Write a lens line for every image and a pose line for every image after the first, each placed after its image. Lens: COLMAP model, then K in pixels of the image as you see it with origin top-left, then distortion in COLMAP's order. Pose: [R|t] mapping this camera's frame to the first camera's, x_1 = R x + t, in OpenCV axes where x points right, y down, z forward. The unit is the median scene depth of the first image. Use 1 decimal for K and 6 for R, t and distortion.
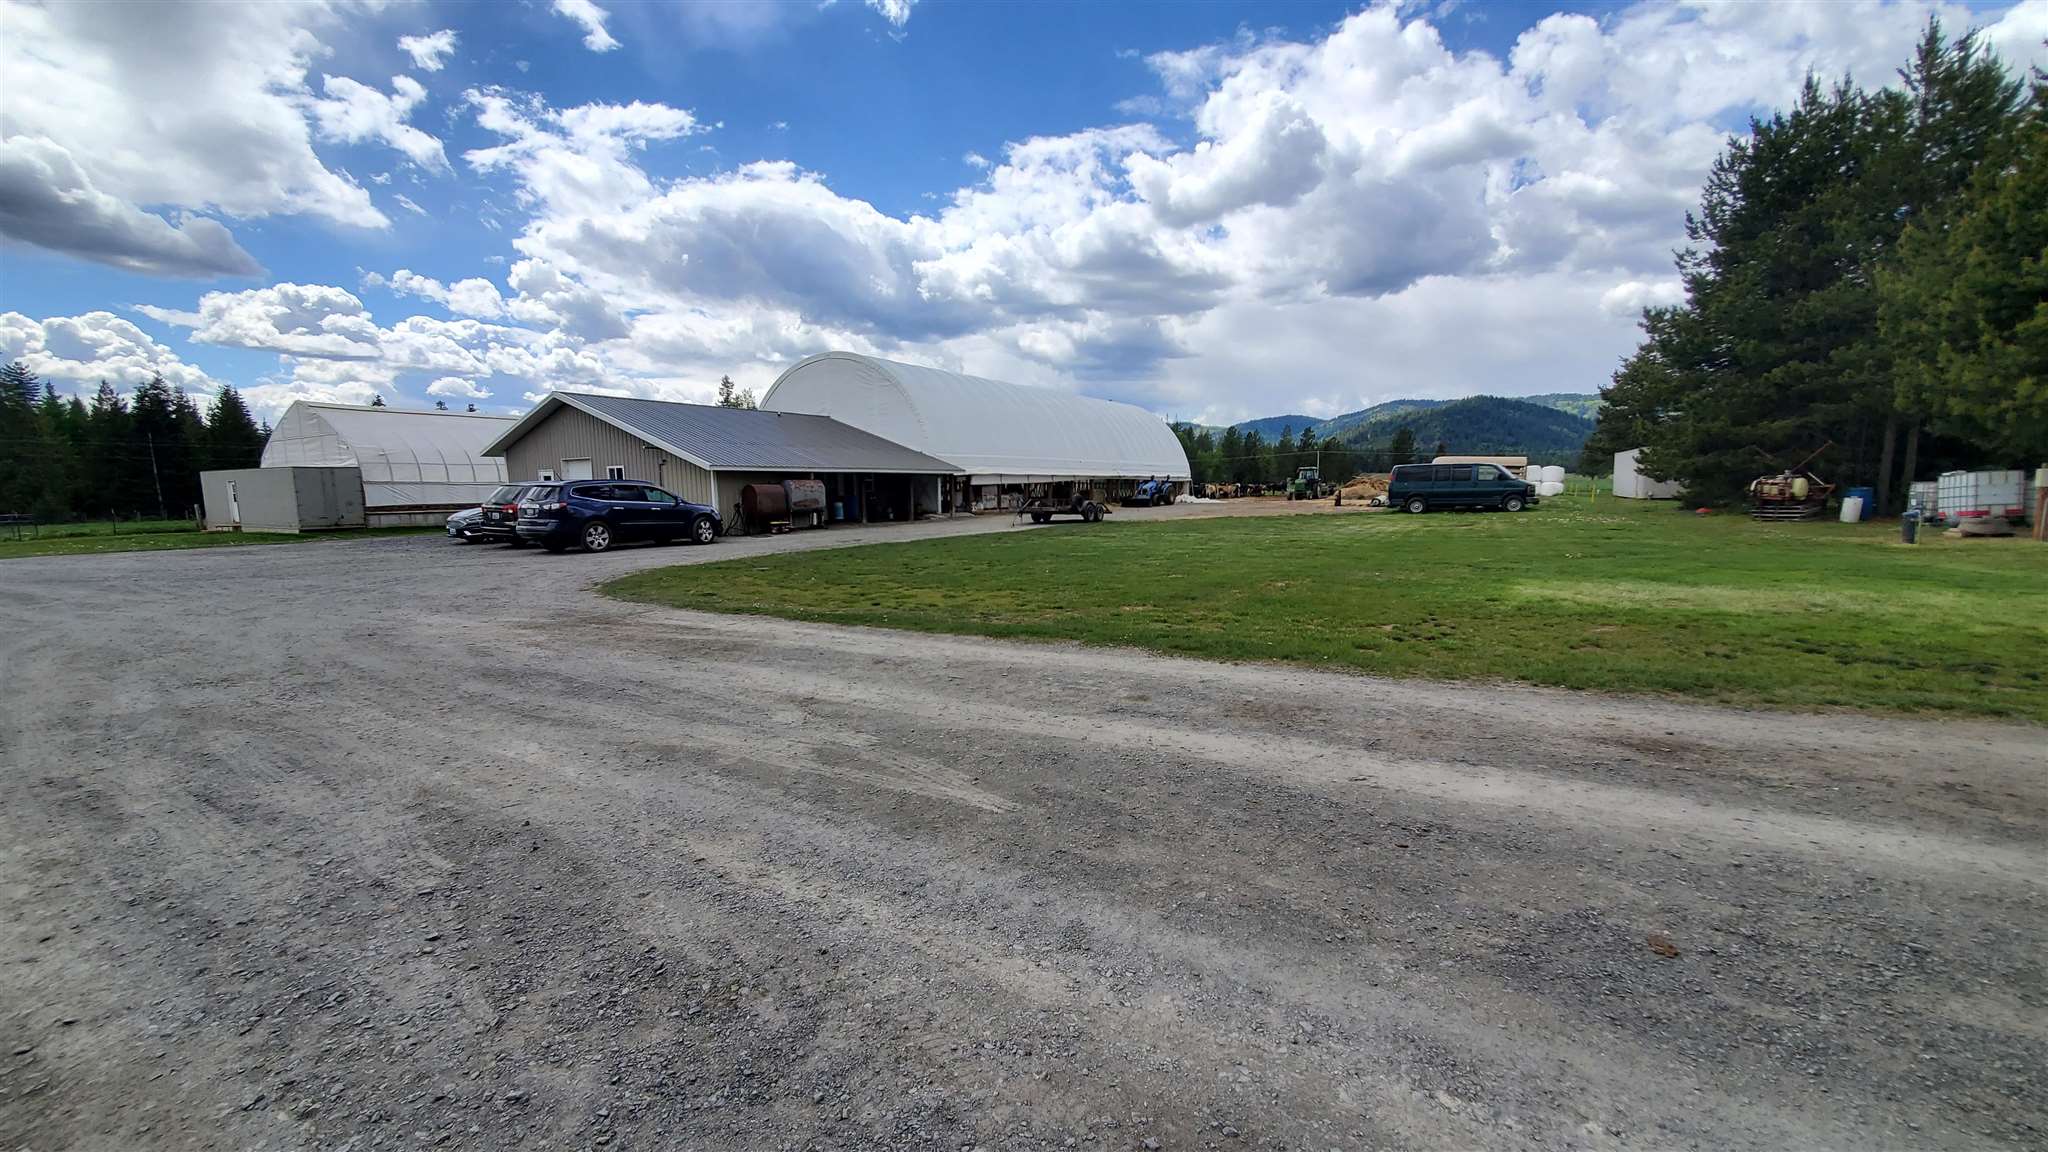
lens RADIAL K [[824.9, 0, 1014.3], [0, 824.9, 554.4], [0, 0, 1]] dist [-0.000411, -0.000745]
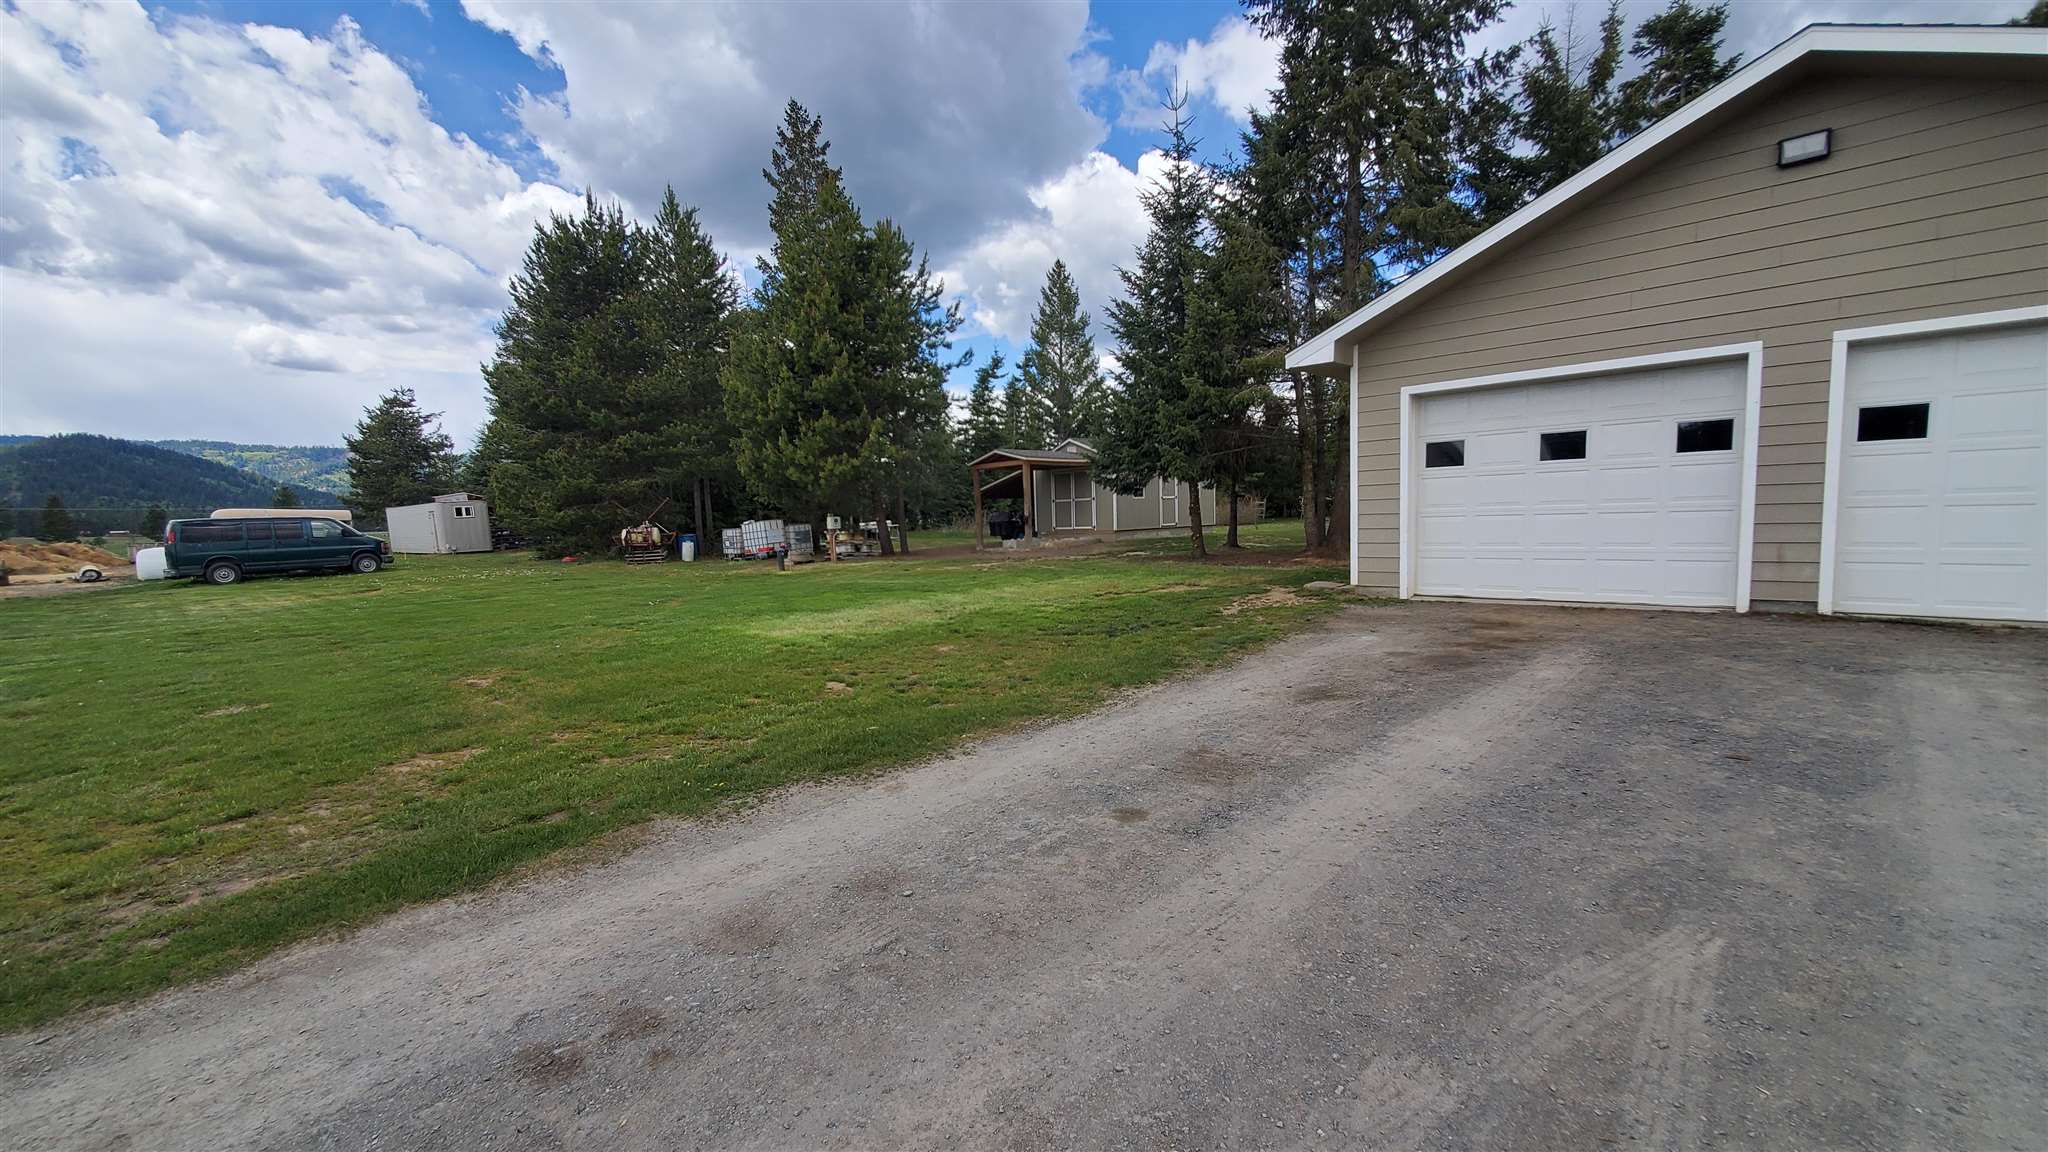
lens RADIAL K [[824.9, 0, 1000.8], [0, 824.9, 596.0], [0, 0, 1]] dist [-0.000411, -0.000745]
pose [[0.209463, -0.090902, 0.973582, -0.168114], [0.111384, 0.991407, 0.068602, -0.022307], [-0.971452, 0.094072, 0.217789, 0.290252]]
